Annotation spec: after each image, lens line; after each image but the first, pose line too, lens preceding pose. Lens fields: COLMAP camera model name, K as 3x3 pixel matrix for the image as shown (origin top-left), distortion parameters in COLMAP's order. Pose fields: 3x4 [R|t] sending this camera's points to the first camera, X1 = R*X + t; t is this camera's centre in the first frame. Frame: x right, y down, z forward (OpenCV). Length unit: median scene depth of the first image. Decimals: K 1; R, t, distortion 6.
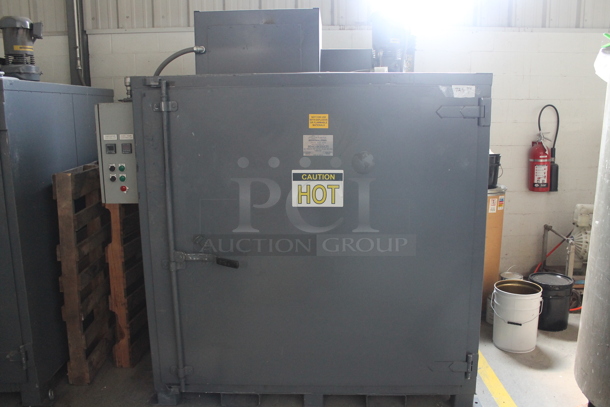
lens RADIAL K [[515.1, 0, 305.0], [0, 515.1, 203.5], [0, 0, 1]] dist [-0.171512, 0.166994]
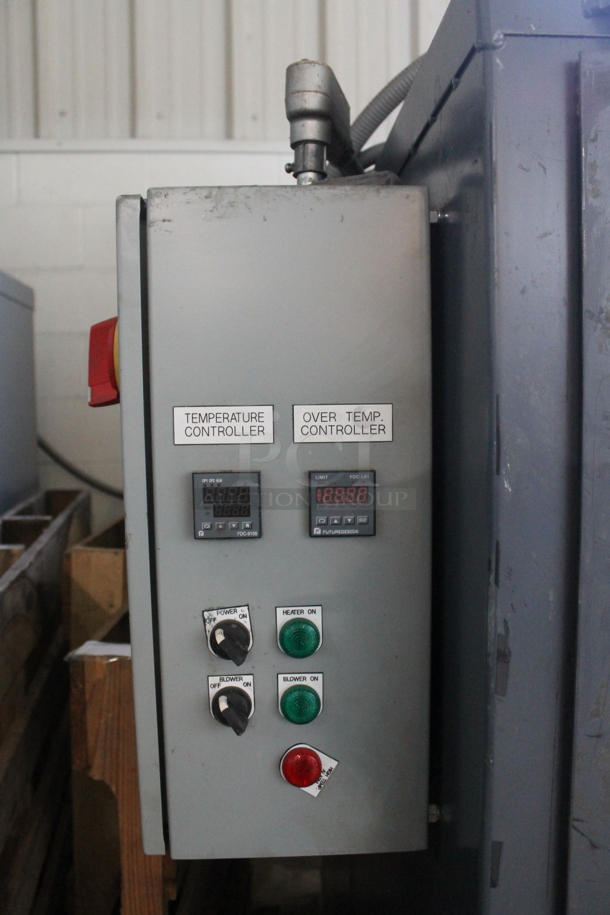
lens RADIAL K [[772.7, 0, 305.0], [0, 772.7, 457.5], [0, 0, 1]] dist [-0.171512, 0.166994]
pose [[0.996878, -0.011238, 0.078148, -0.376700], [0.018630, 0.995349, -0.094515, -0.100343], [-0.076723, 0.095676, 0.992451, 0.772980]]
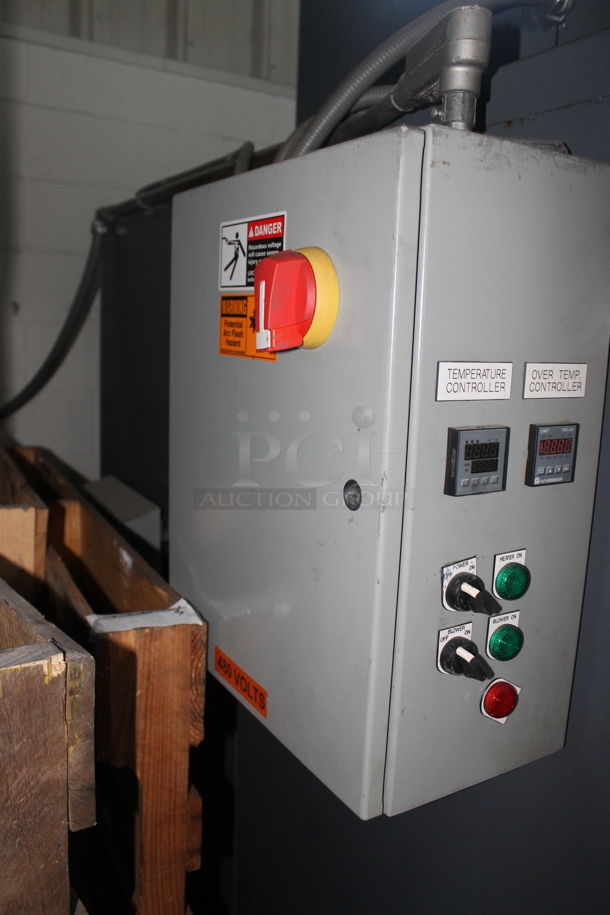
lens RADIAL K [[772.7, 0, 305.0], [0, 772.7, 457.5], [0, 0, 1]] dist [-0.171512, 0.166994]
pose [[0.835611, -0.060575, 0.545972, -0.541004], [0.055536, 0.998125, 0.025742, -0.117113], [-0.546508, 0.008811, 0.837408, 0.835495]]
